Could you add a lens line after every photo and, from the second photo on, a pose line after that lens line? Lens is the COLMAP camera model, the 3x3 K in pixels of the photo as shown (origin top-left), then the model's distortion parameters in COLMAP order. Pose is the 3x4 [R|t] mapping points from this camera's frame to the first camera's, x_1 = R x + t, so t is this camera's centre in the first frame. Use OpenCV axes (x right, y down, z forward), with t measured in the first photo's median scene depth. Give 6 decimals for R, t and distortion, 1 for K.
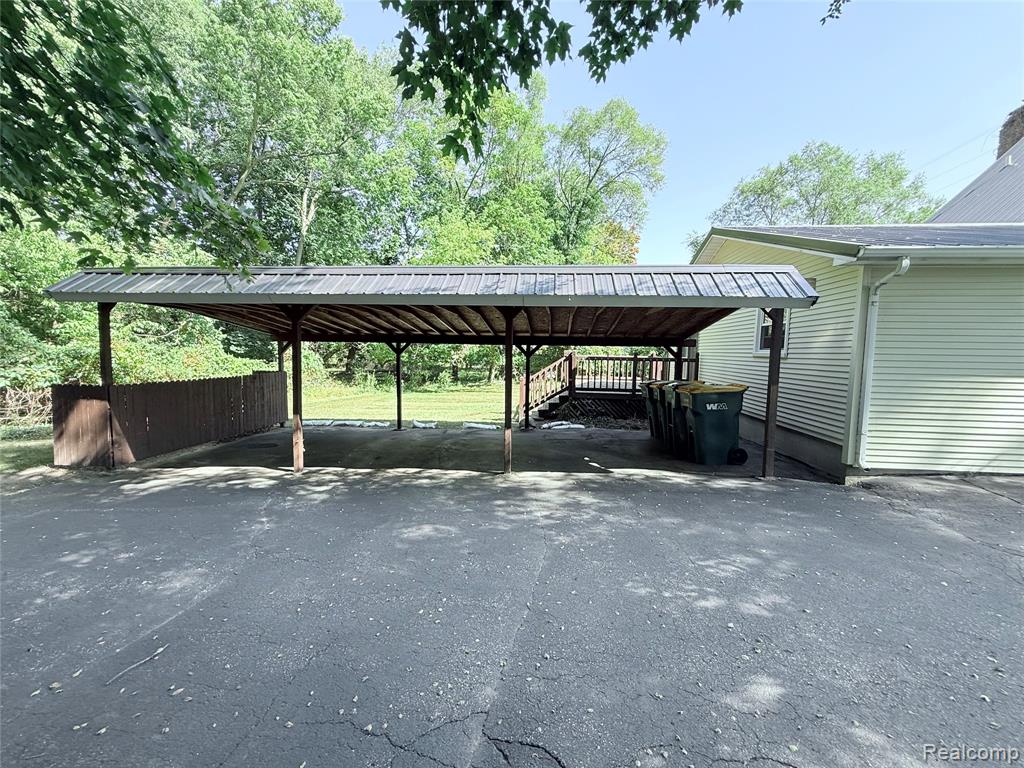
lens RADIAL K [[407.8, 0, 512.0], [0, 407.8, 384.0], [0, 0, 1]] dist [-0.000105, 0.000300]
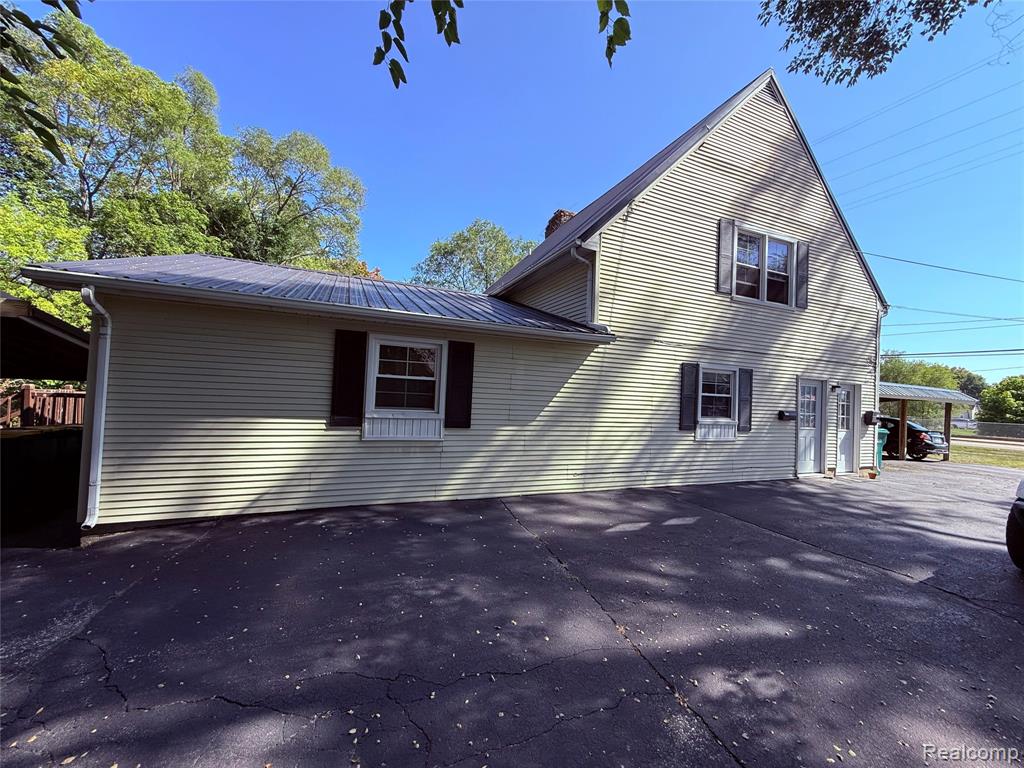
lens RADIAL K [[407.8, 0, 512.0], [0, 407.8, 384.0], [0, 0, 1]] dist [-0.000105, 0.000300]
pose [[0.873980, 0.033624, 0.484798, 1.212031], [0.014186, 0.995413, -0.094613, 0.005271], [-0.485755, 0.089567, 0.869494, -0.198816]]
